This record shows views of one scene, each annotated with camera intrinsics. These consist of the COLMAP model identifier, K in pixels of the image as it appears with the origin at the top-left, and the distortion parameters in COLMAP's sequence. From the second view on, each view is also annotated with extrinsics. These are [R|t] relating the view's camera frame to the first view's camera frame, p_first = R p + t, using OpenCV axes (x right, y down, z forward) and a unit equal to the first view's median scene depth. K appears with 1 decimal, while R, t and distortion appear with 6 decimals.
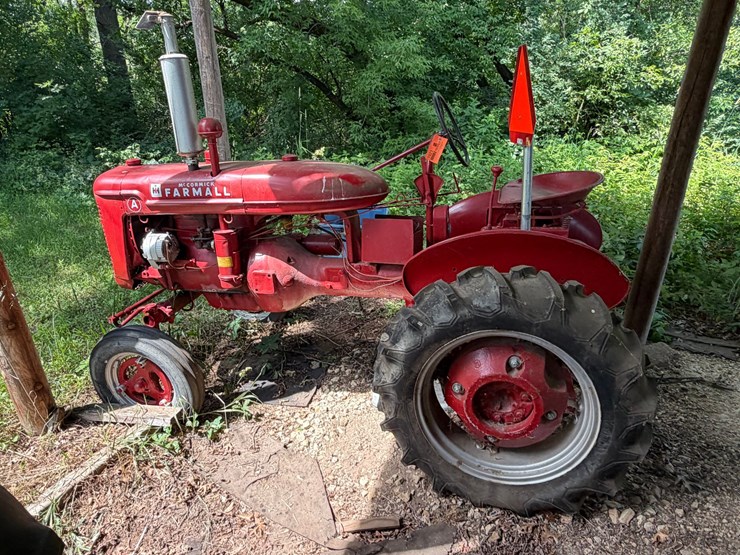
lens RADIAL K [[490.1, 0, 362.3], [0, 490.1, 277.2], [0, 0, 1]] dist [-0.001357, 0.002584]
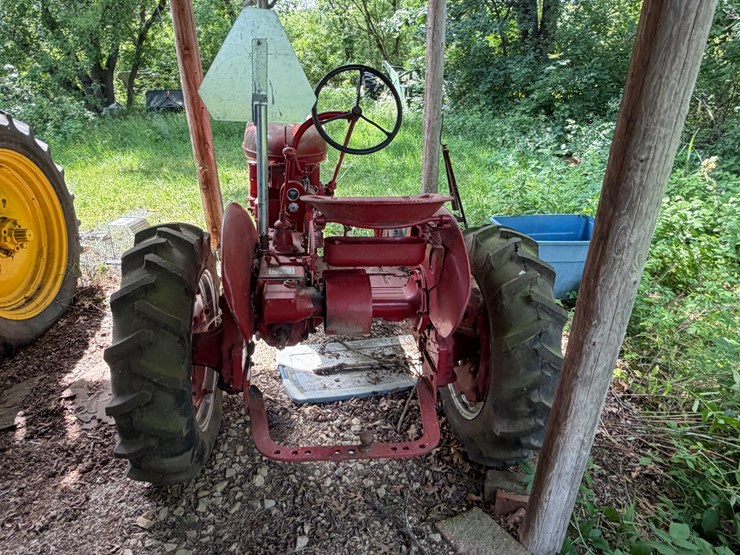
lens RADIAL K [[493.0, 0, 366.8], [0, 493.0, 281.3], [0, 0, 1]] dist [-0.004602, 0.000095]
pose [[0.409760, 0.413675, -0.813000, 1.090070], [-0.376658, 0.888461, 0.262232, -0.279400], [0.830798, 0.198771, 0.519870, 0.649312]]
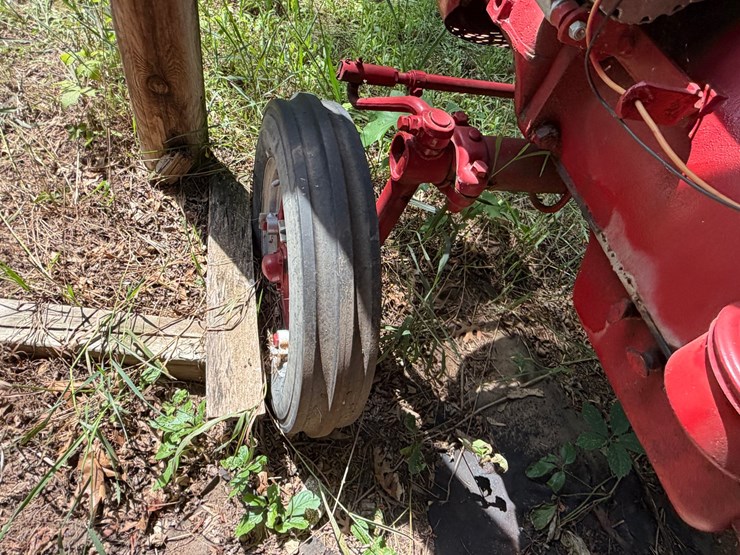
lens RADIAL K [[499.5, 0, 365.4], [0, 499.5, 280.8], [0, 0, 1]] dist [-0.001158, -0.001275]
pose [[0.438016, 0.812243, -0.385232, -0.310388], [-0.582286, 0.582828, 0.566793, -0.029950], [0.684897, -0.023949, 0.728246, 0.890122]]
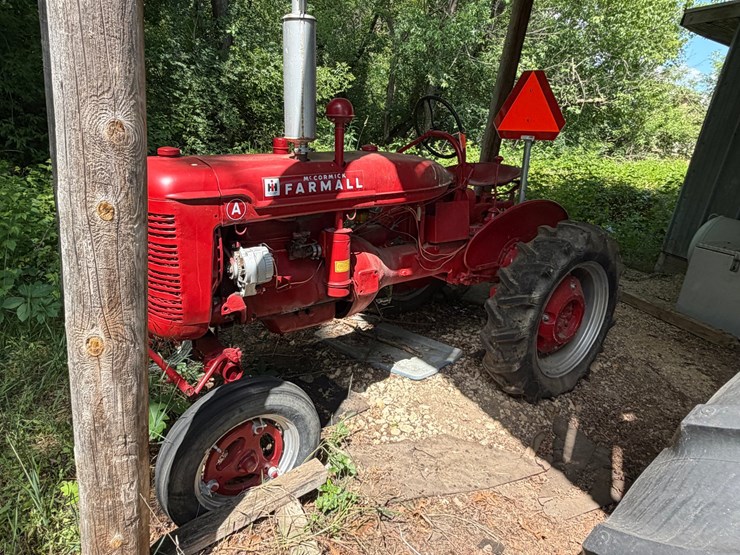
lens RADIAL K [[499.5, 0, 365.4], [0, 499.5, 280.8], [0, 0, 1]] dist [-0.001158, -0.001275]
pose [[0.603139, -0.187334, 0.775325, -1.005267], [0.204185, 0.975903, 0.076959, -0.068909], [-0.771059, 0.111893, 0.626856, 0.440698]]
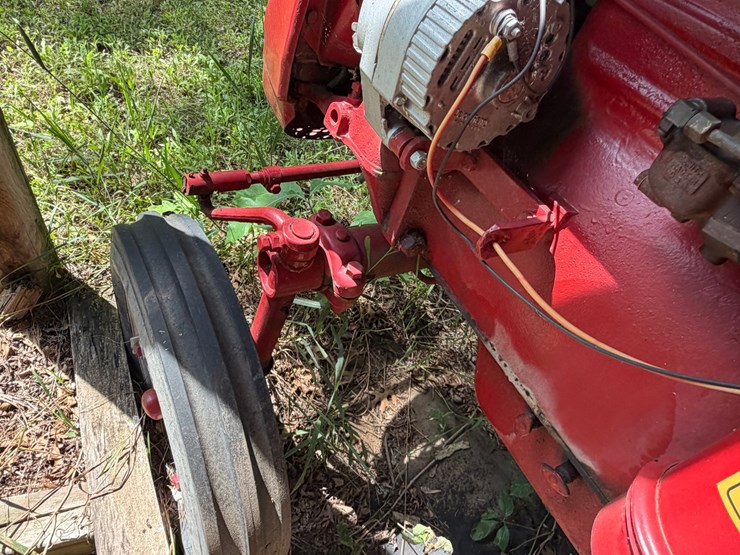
lens RADIAL K [[497.5, 0, 362.3], [0, 497.5, 275.3], [0, 0, 1]] dist [-0.000851, -0.000640]
pose [[0.664266, 0.671563, -0.328259, -0.358298], [-0.530380, 0.732894, 0.426103, -0.064219], [0.526734, -0.108943, 0.843020, 0.924003]]
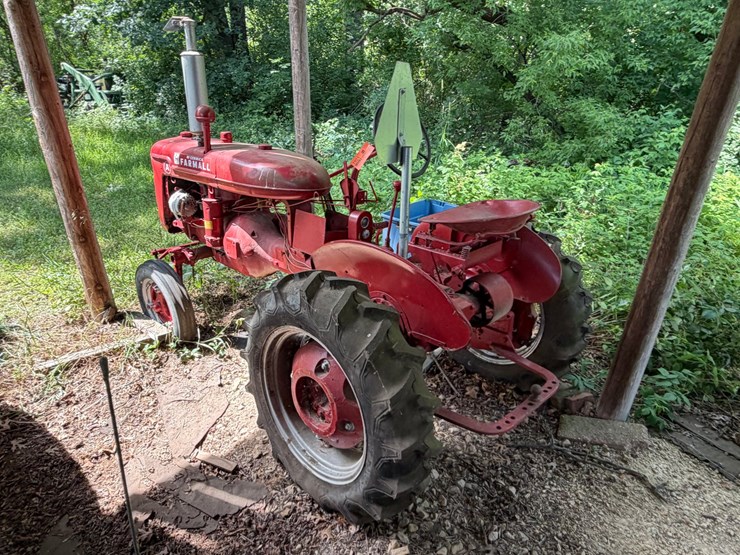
lens RADIAL K [[490.8, 0, 366.5], [0, 490.8, 285.9], [0, 0, 1]] dist [-0.000782, -0.000693]
pose [[0.879459, 0.244179, -0.408569, 0.638008], [-0.225498, 0.969685, 0.094135, -0.092074], [0.419169, 0.009344, 0.907860, 0.057977]]
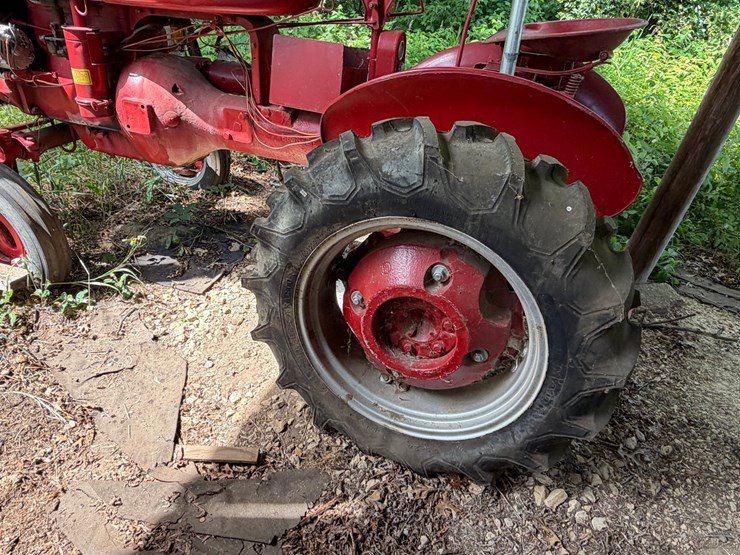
lens RADIAL K [[493.0, 0, 366.8], [0, 493.0, 281.3], [0, 0, 1]] dist [-0.004602, 0.000095]
pose [[0.988739, 0.149640, 0.001770, 0.174980], [-0.146883, 0.968118, 0.202914, 0.051828], [0.028650, -0.200889, 0.979195, 0.279043]]
